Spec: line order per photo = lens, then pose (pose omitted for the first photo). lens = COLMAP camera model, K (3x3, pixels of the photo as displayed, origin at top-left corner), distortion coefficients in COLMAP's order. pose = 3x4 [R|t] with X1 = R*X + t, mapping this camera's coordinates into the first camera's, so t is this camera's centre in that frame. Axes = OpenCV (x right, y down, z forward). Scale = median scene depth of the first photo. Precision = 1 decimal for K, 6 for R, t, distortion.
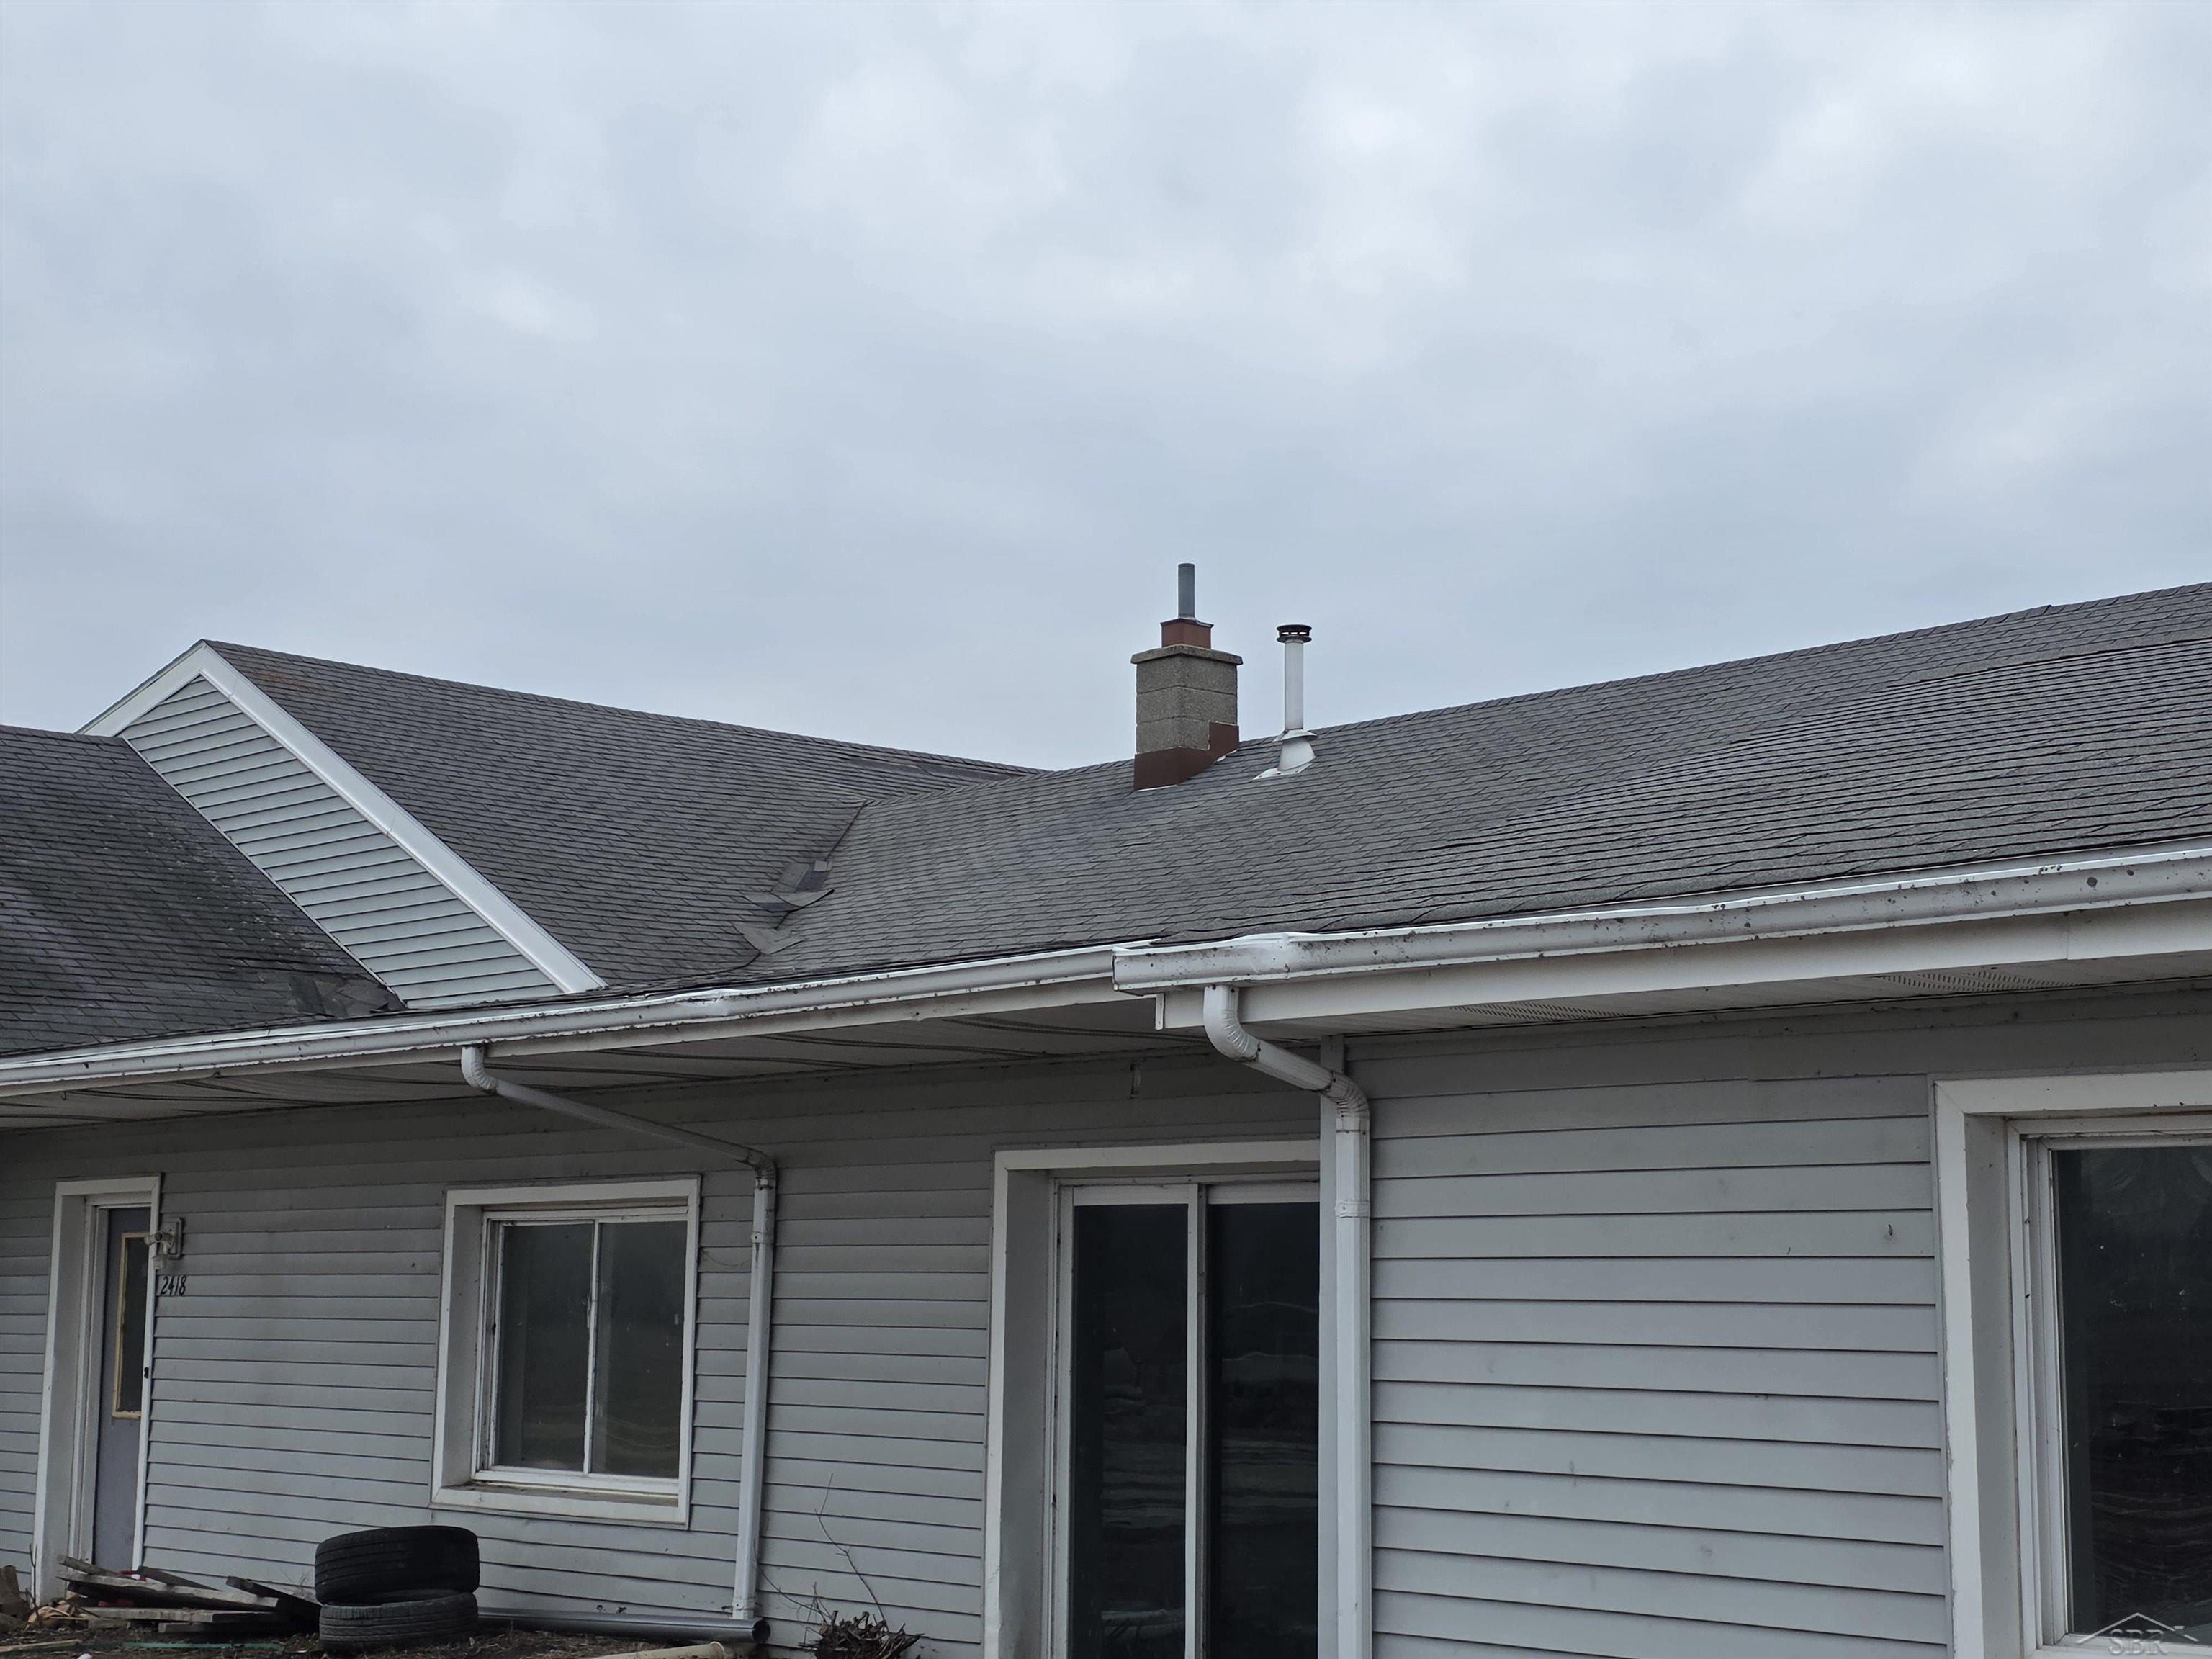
lens RADIAL K [[3553.1, 0, 1104.9], [0, 3553.1, 825.2], [0, 0, 1]] dist [0.122119, 0.000000]
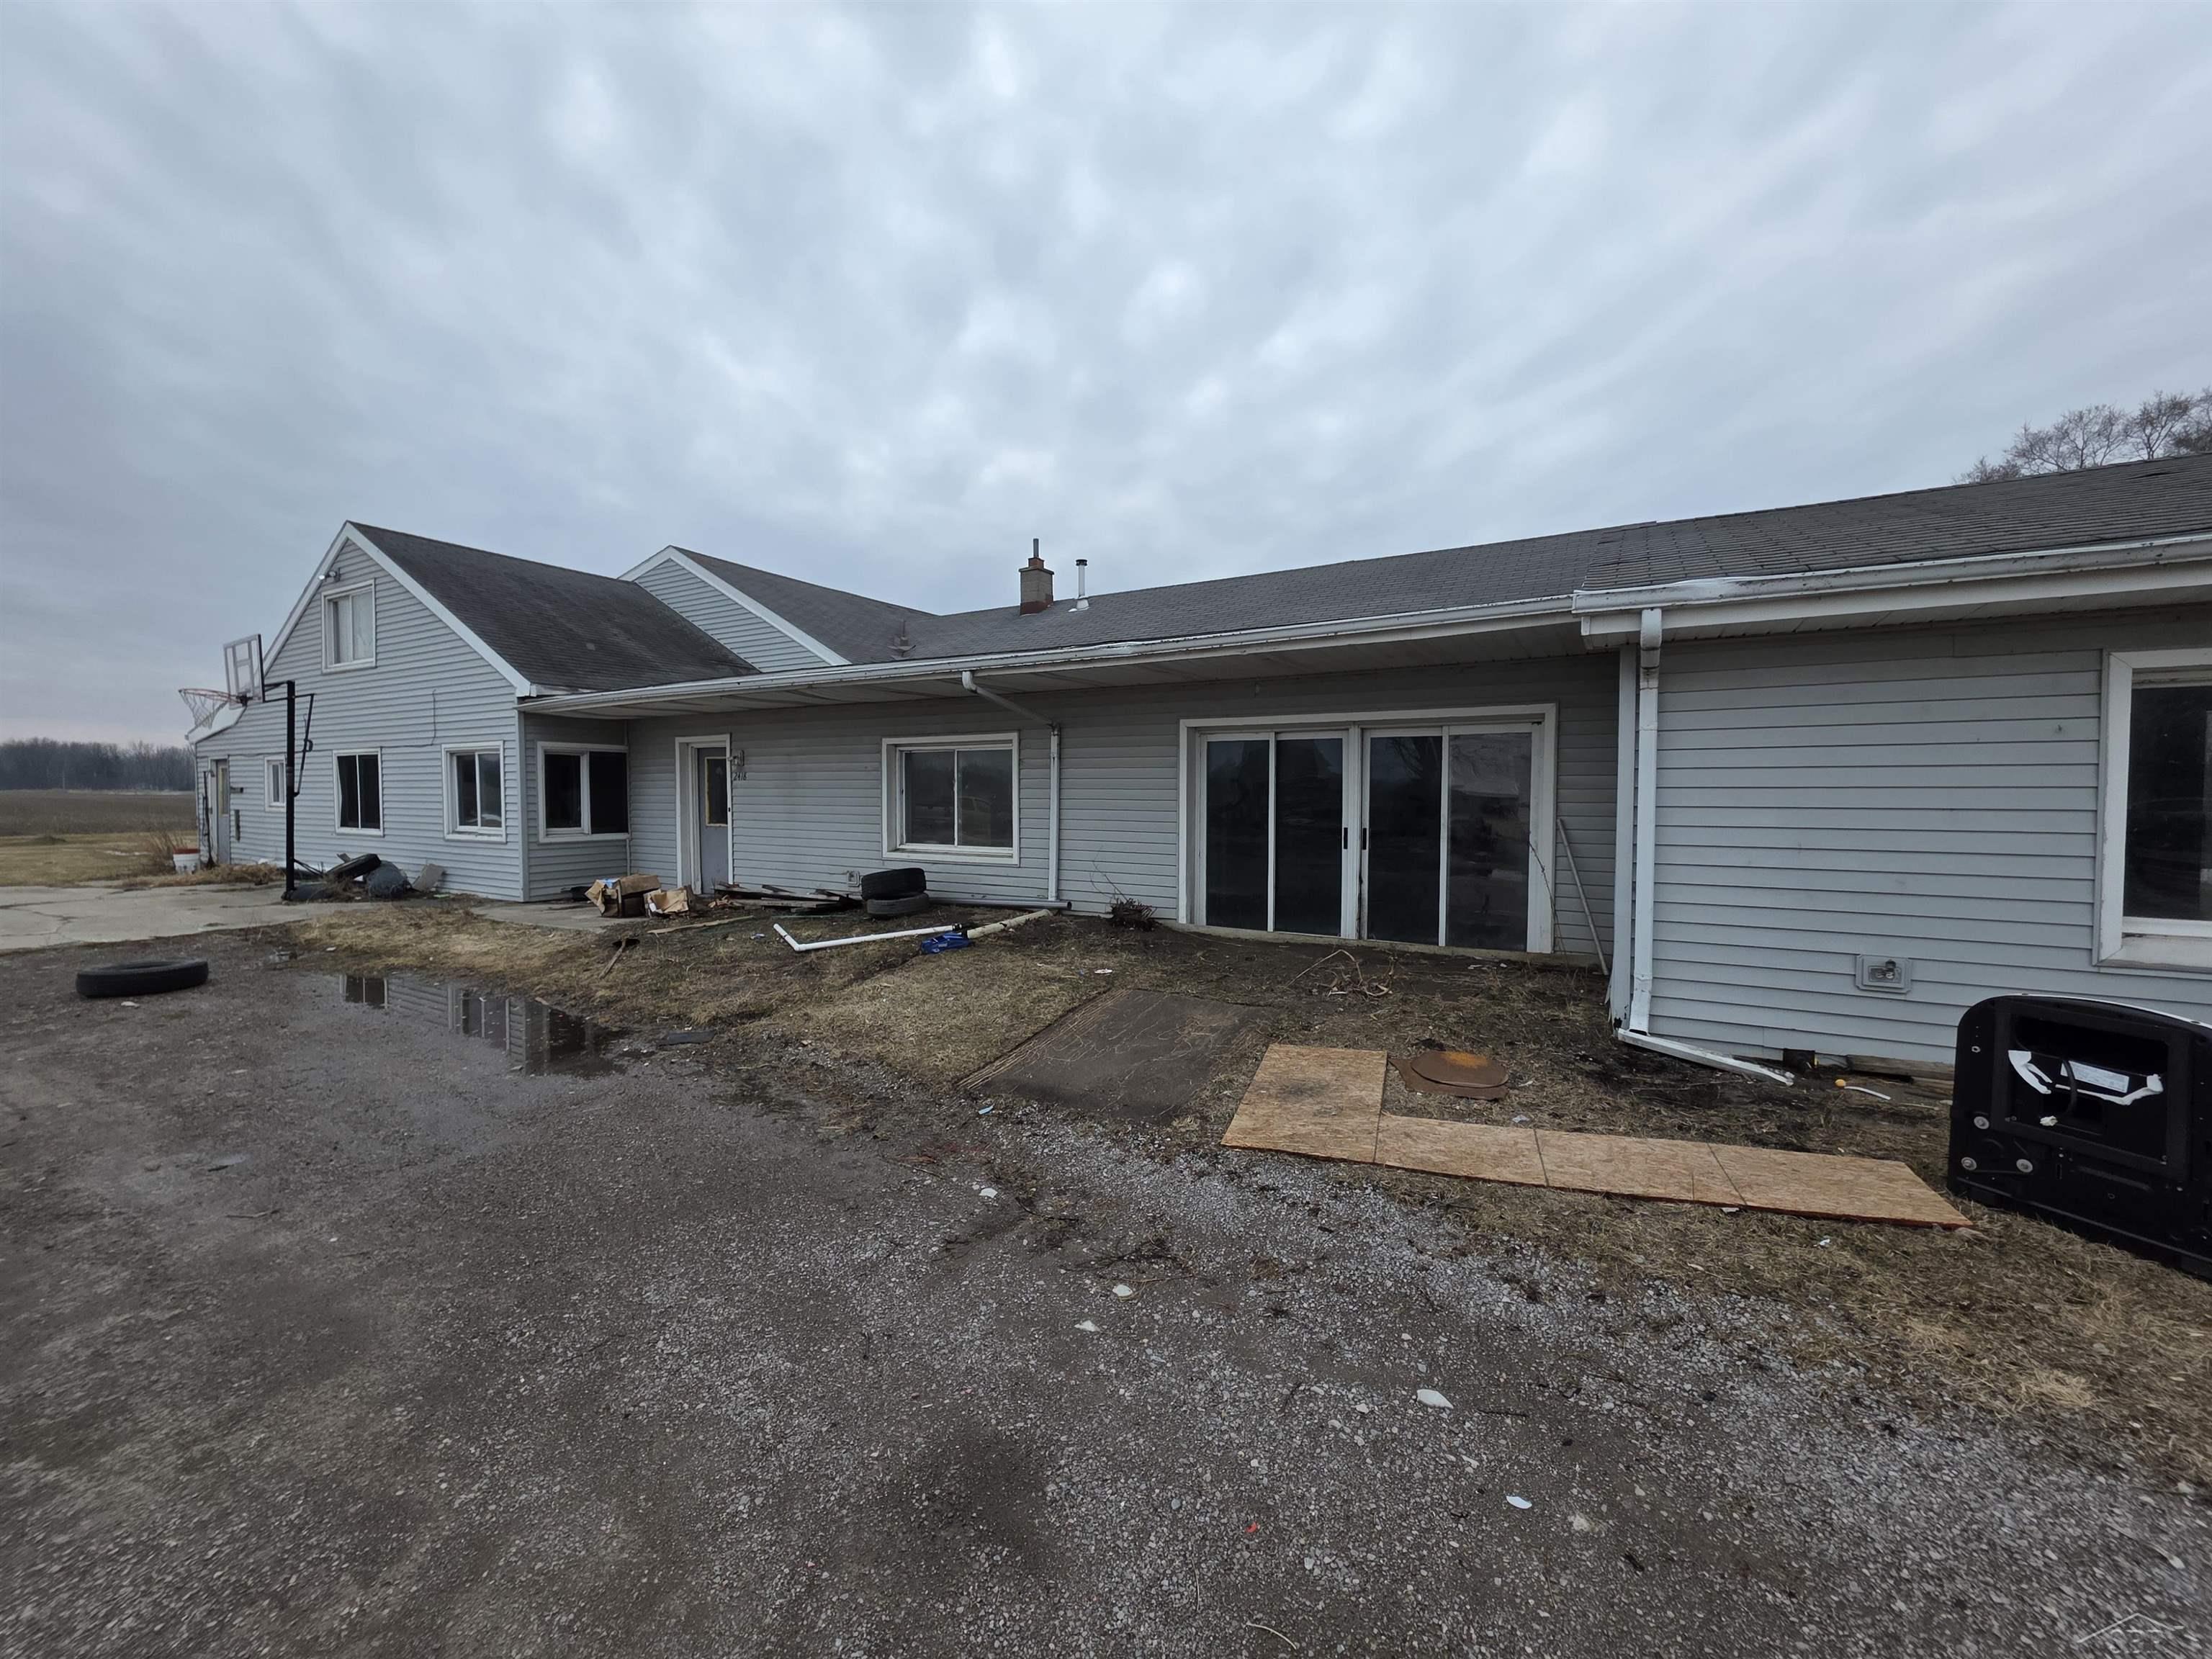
lens RADIAL K [[887.0, 0, 1107.2], [0, 887.0, 830.8], [0, 0, 1]] dist [0.003590, 0.000284]
pose [[0.951044, -0.025398, 0.308012, -0.239598], [-0.031303, 0.983576, 0.177758, 0.051700], [-0.307468, -0.178697, 0.934629, 0.362117]]
